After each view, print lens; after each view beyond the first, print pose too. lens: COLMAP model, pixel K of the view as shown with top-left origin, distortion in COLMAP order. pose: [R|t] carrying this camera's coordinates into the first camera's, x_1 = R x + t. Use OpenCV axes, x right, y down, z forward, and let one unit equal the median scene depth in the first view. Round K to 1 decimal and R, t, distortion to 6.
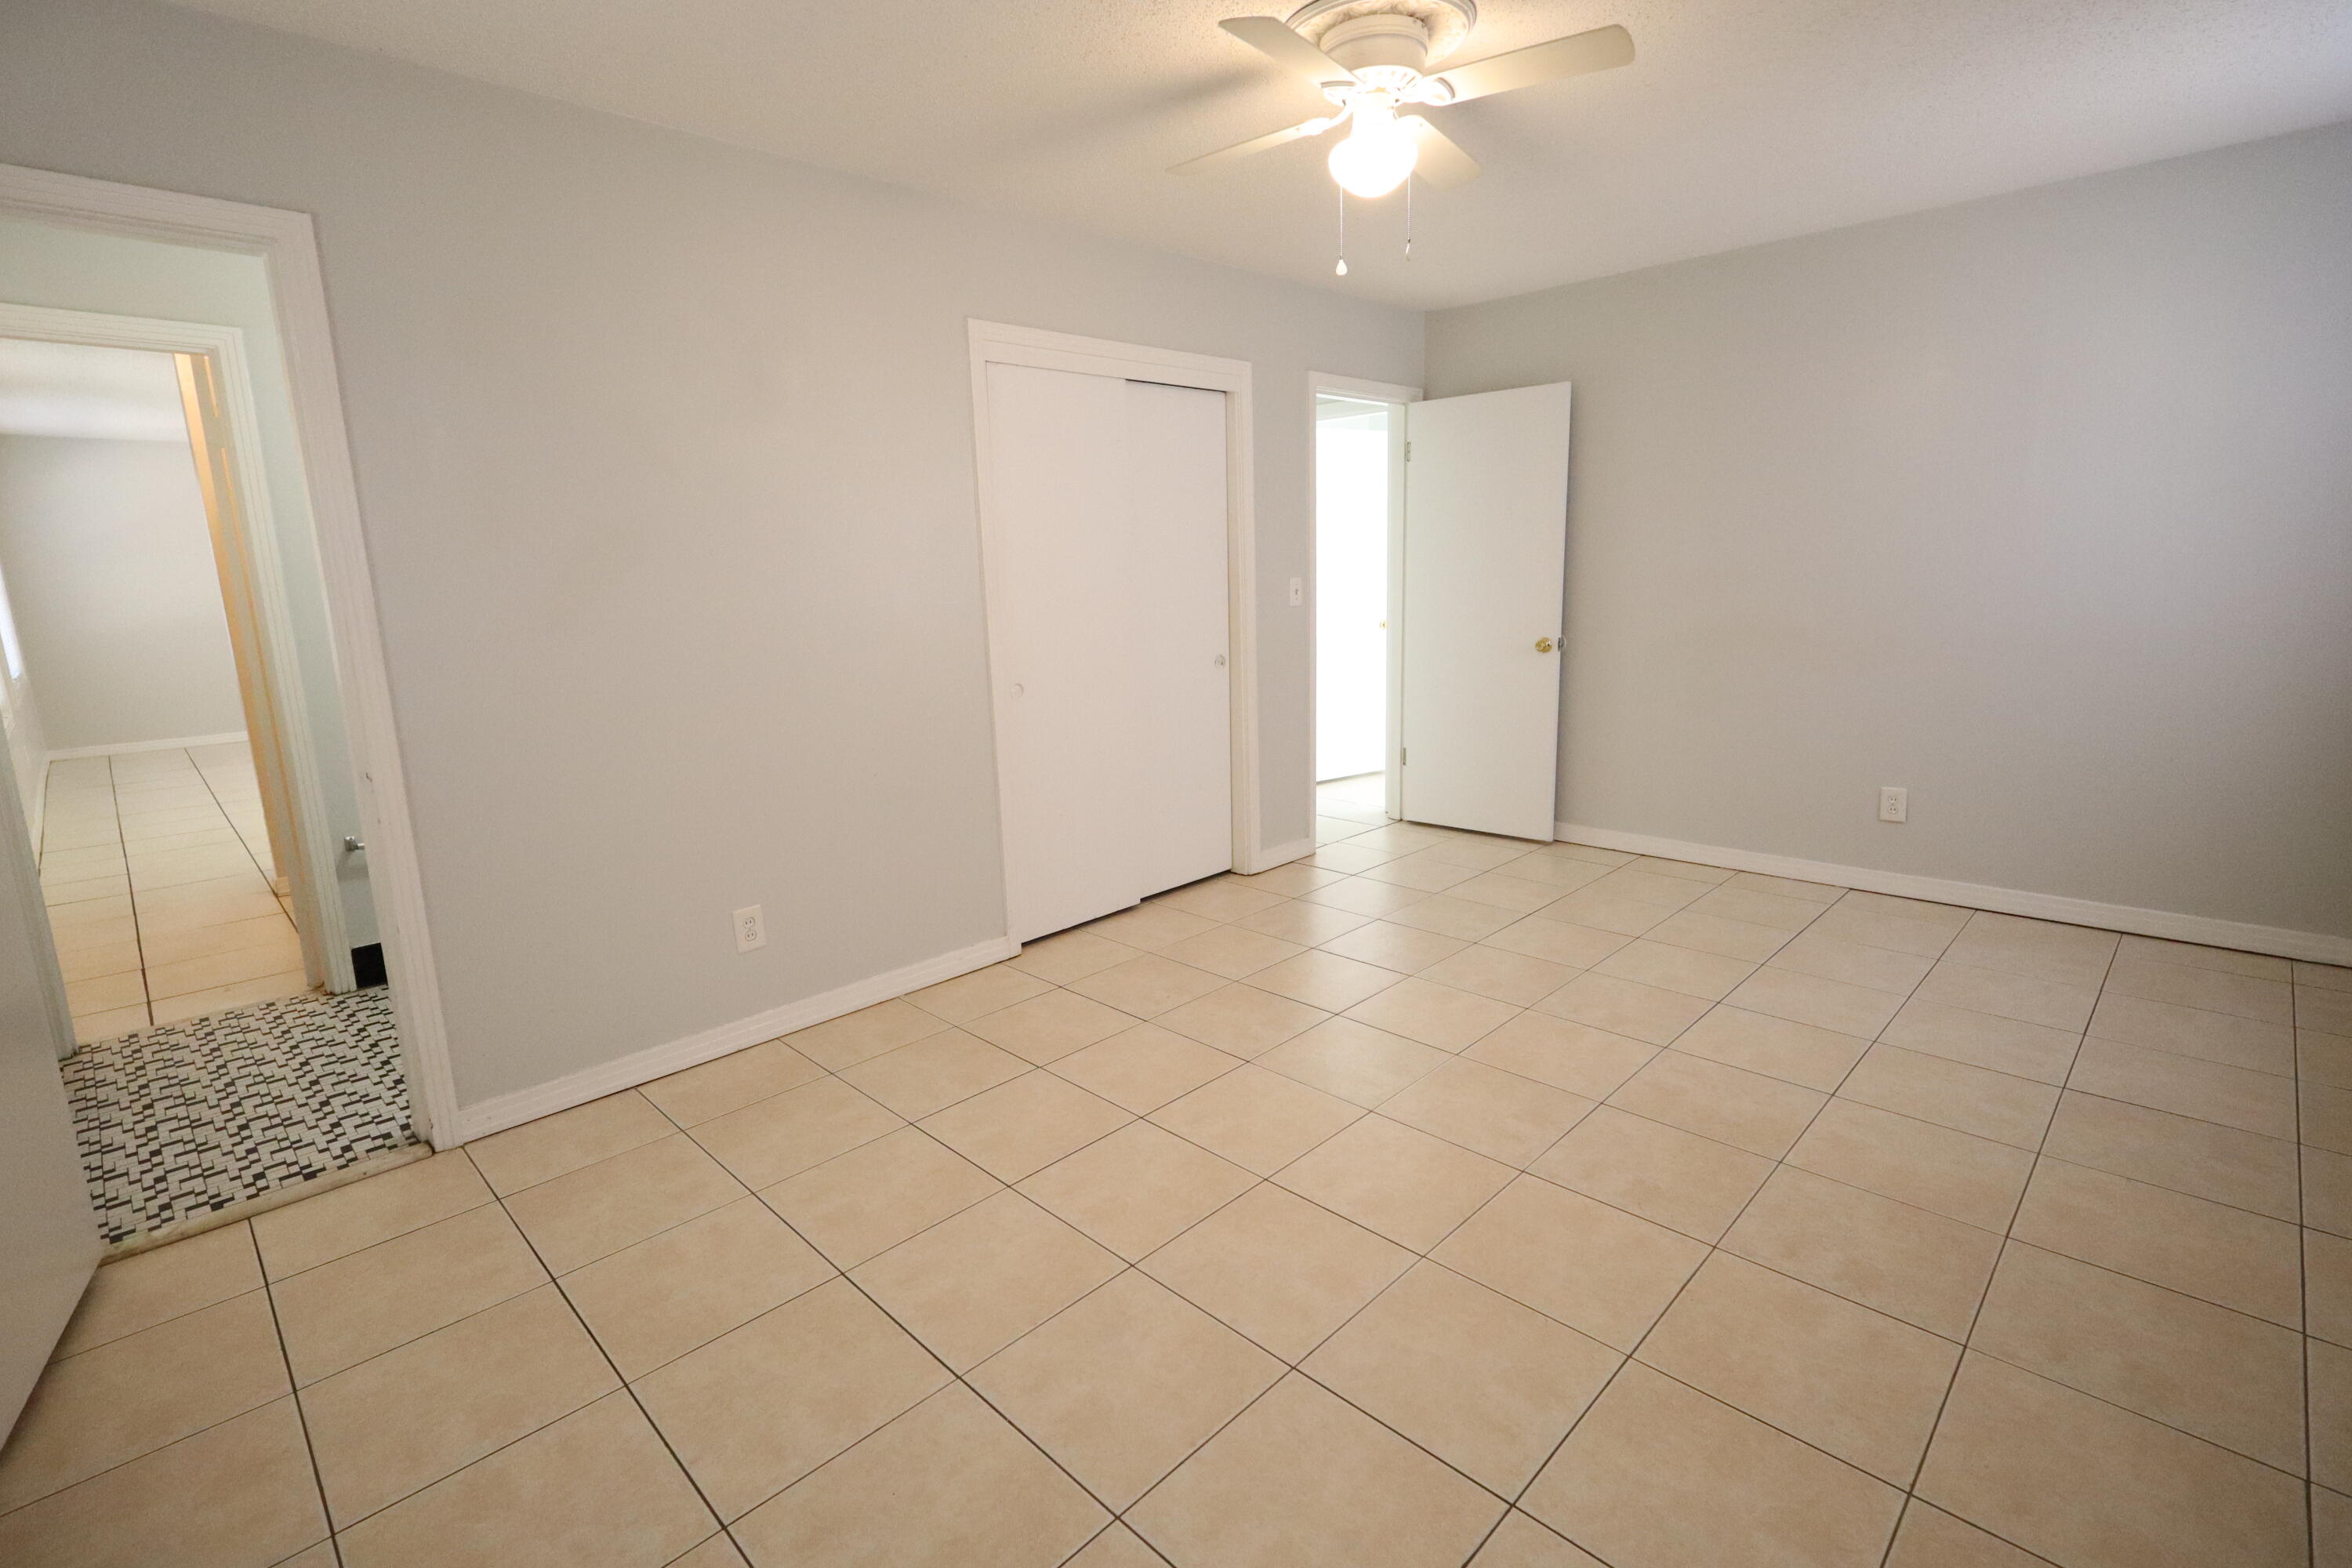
lens RADIAL K [[1084.3, 0, 1189.3], [0, 1084.3, 773.5], [0, 0, 1]] dist [-0.006096, 0.001879]
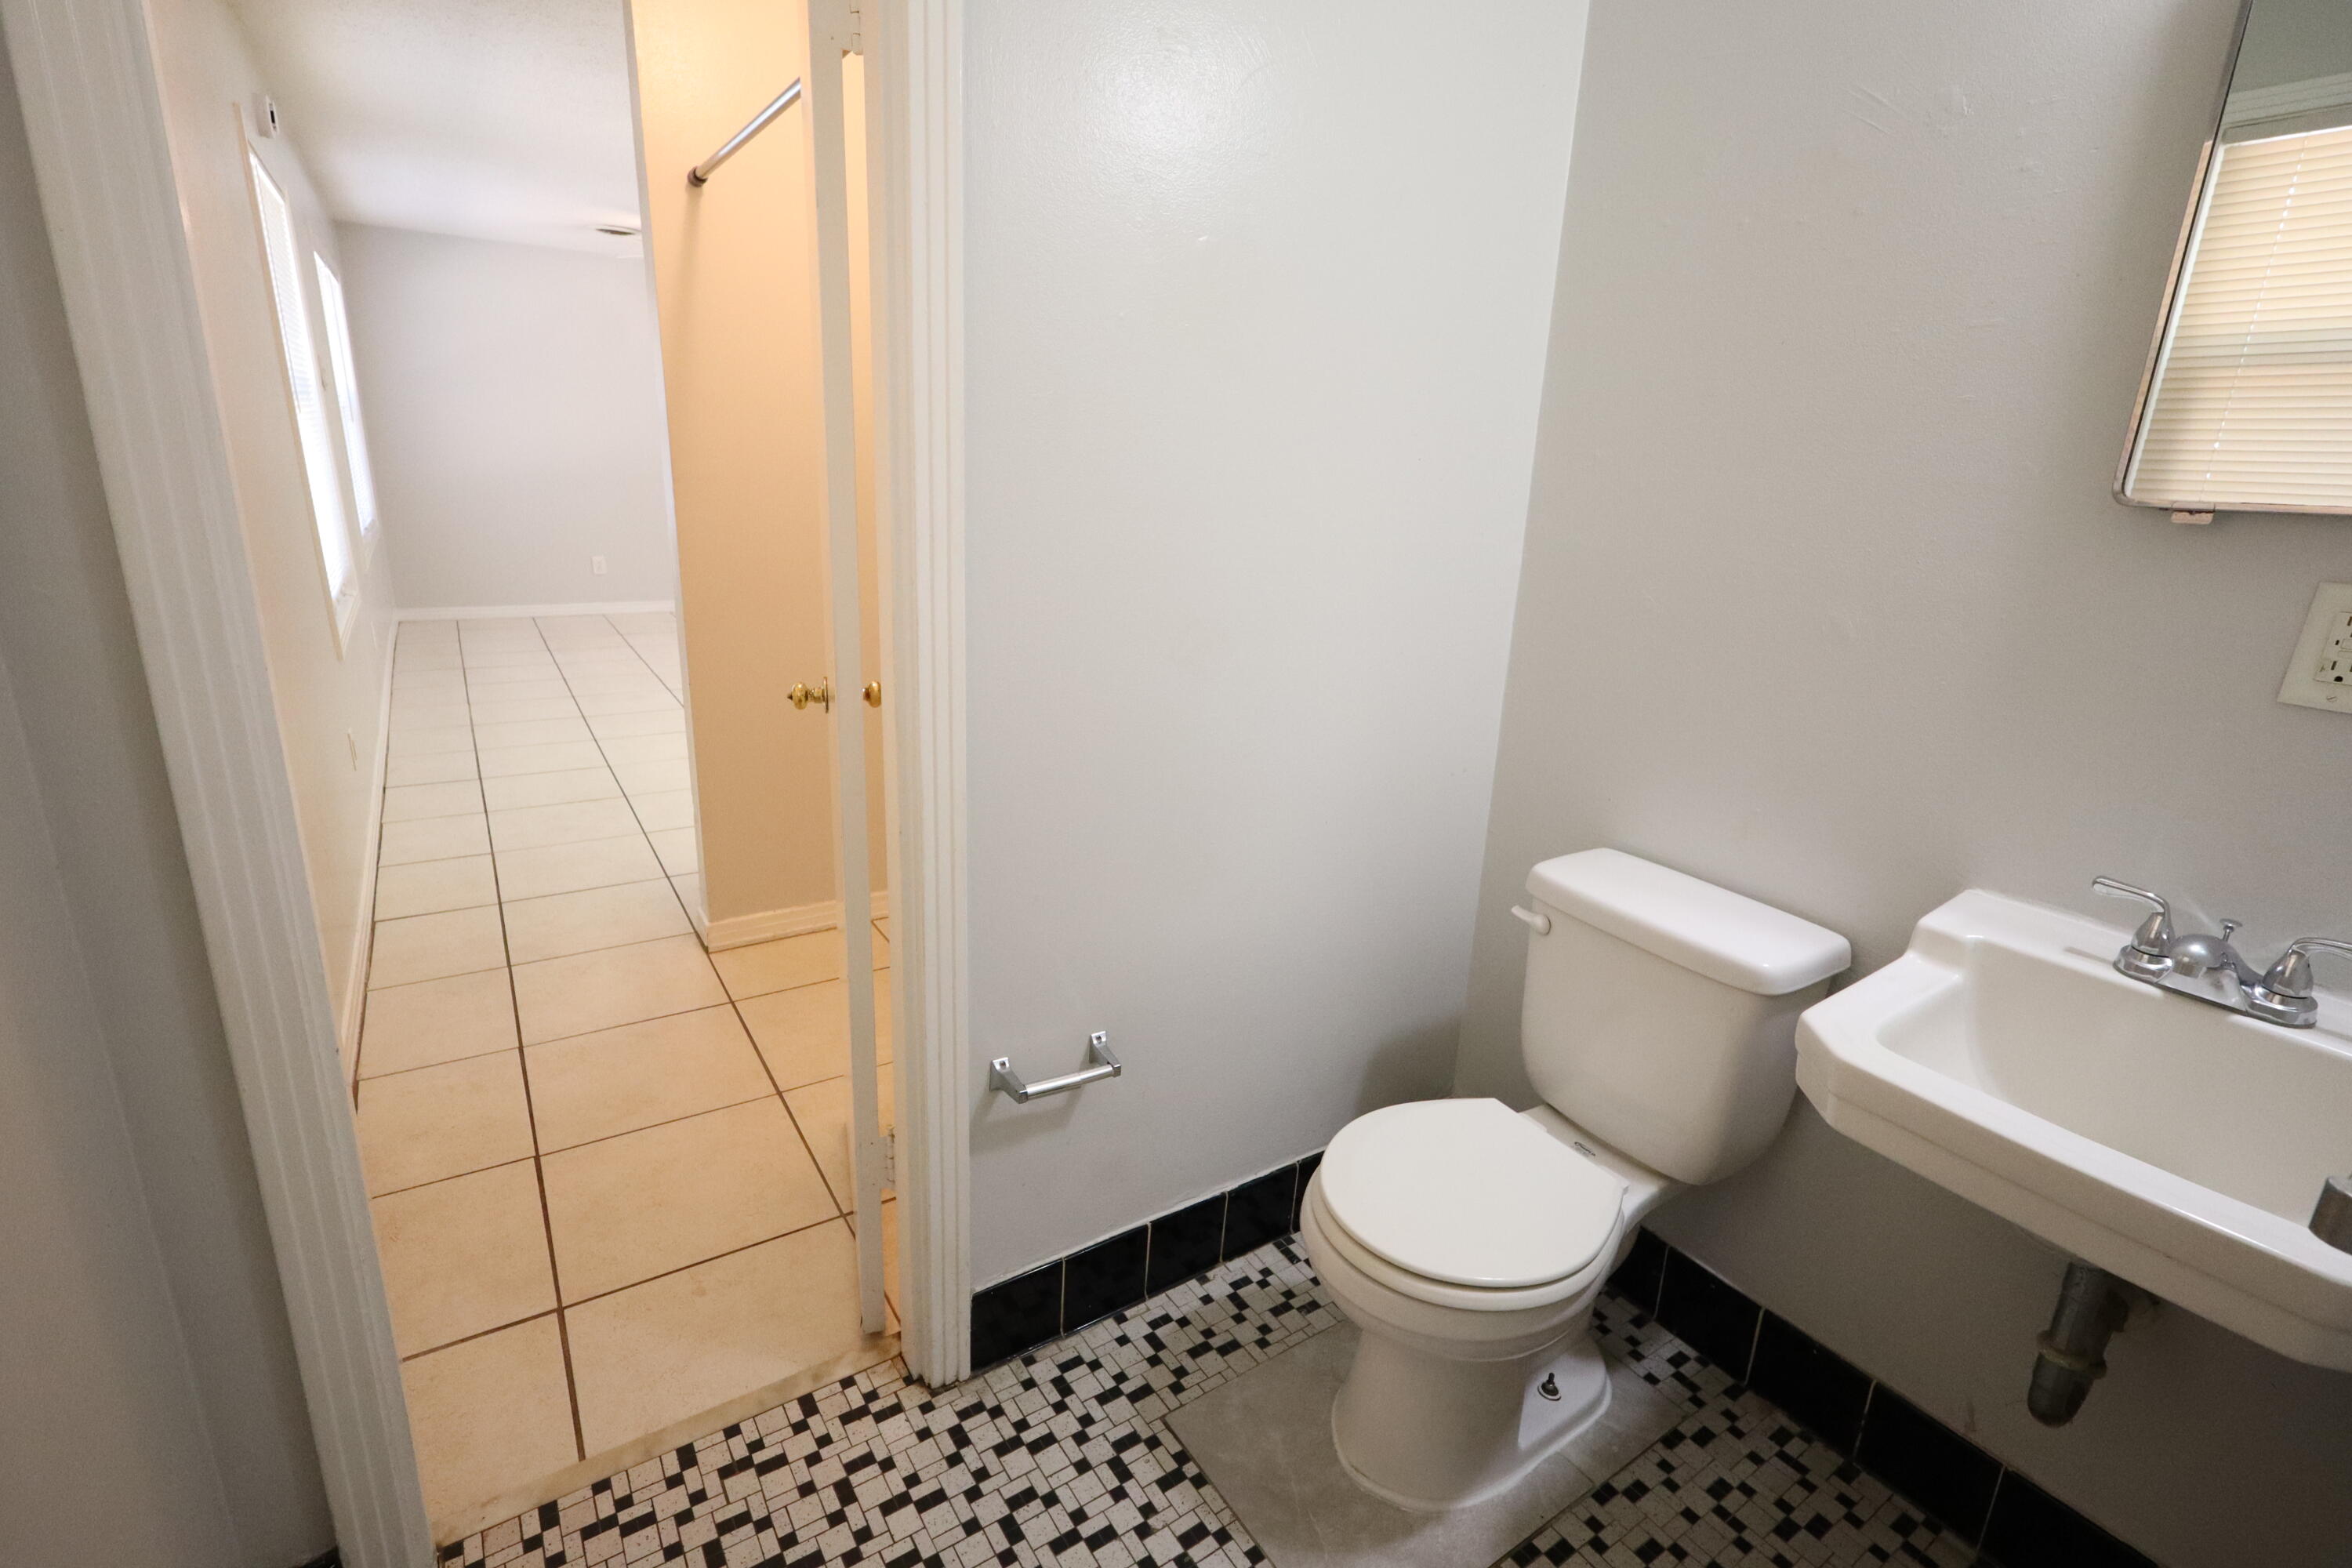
lens RADIAL K [[1084.3, 0, 1166.0], [0, 1084.3, 780.5], [0, 0, 1]] dist [-0.006096, 0.001879]
pose [[0.974823, 0.122625, -0.186233, -0.650918], [-0.103536, 0.988634, 0.109012, -0.097744], [0.197484, -0.086986, 0.976439, 0.615571]]
